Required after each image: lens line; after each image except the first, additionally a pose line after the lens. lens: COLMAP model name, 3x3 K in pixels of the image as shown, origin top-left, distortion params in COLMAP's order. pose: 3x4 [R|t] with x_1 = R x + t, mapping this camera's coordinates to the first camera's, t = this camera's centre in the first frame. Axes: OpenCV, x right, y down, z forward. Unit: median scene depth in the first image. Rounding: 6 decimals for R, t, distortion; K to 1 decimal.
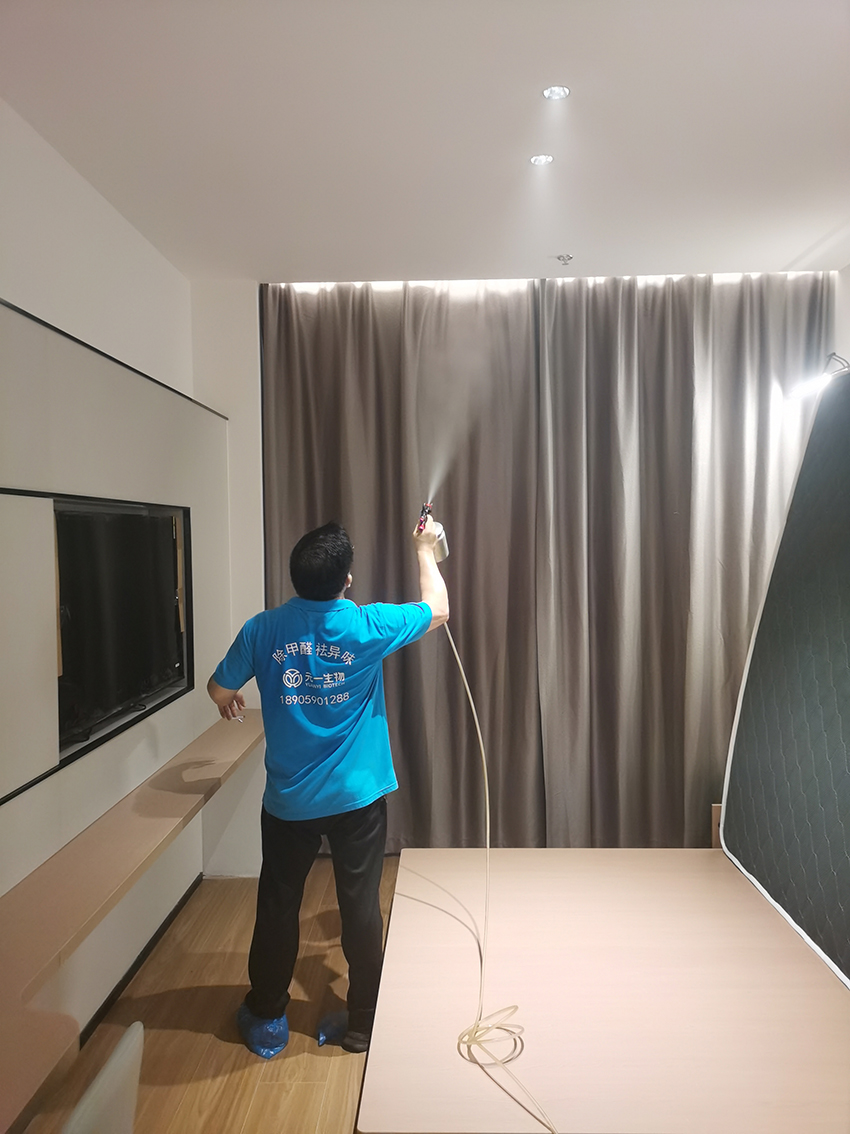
lens RADIAL K [[875.6, 0, 429.0], [0, 875.6, 578.6], [0, 0, 1]] dist [0.037312, -0.014193]
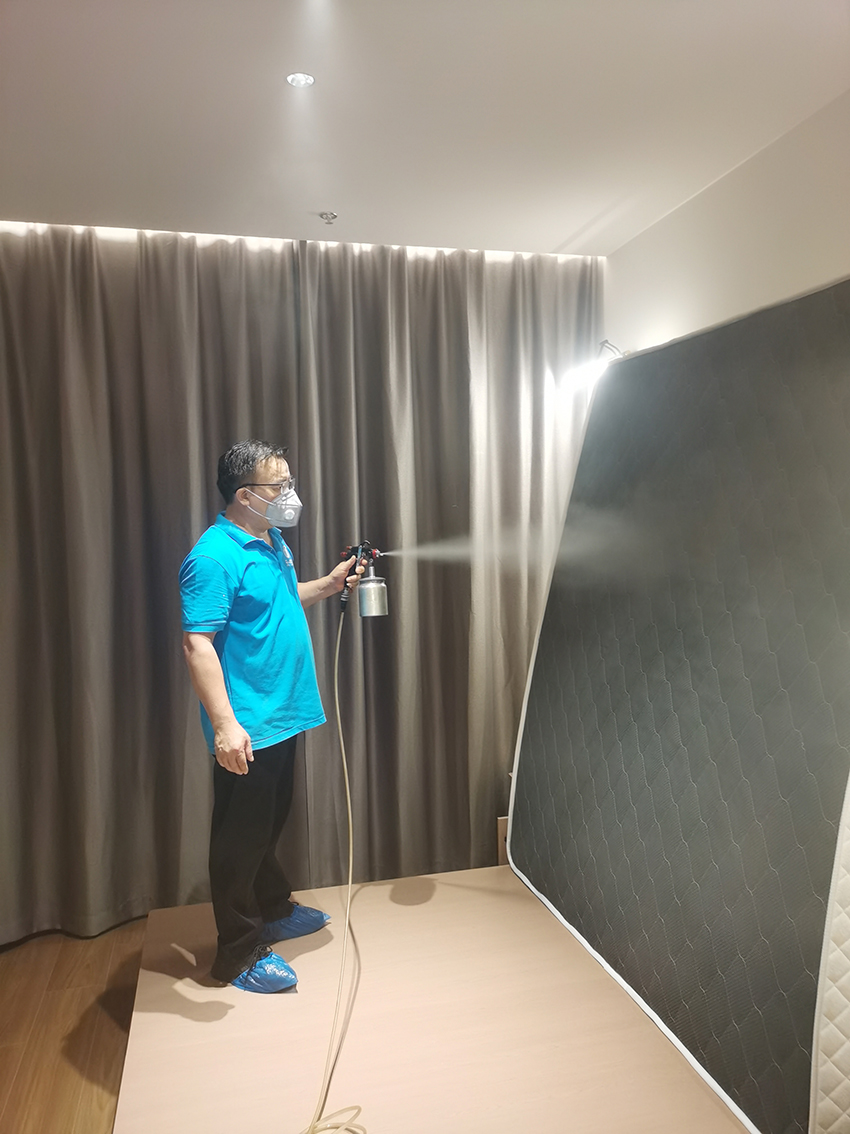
lens RADIAL K [[875.6, 0, 419.8], [0, 875.6, 573.9], [0, 0, 1]] dist [0.037312, -0.014193]
pose [[0.966623, -0.023219, 0.255150, 0.009291], [0.022465, 0.999730, 0.005868, -0.009633], [-0.255217, 0.000059, 0.966884, 0.117216]]
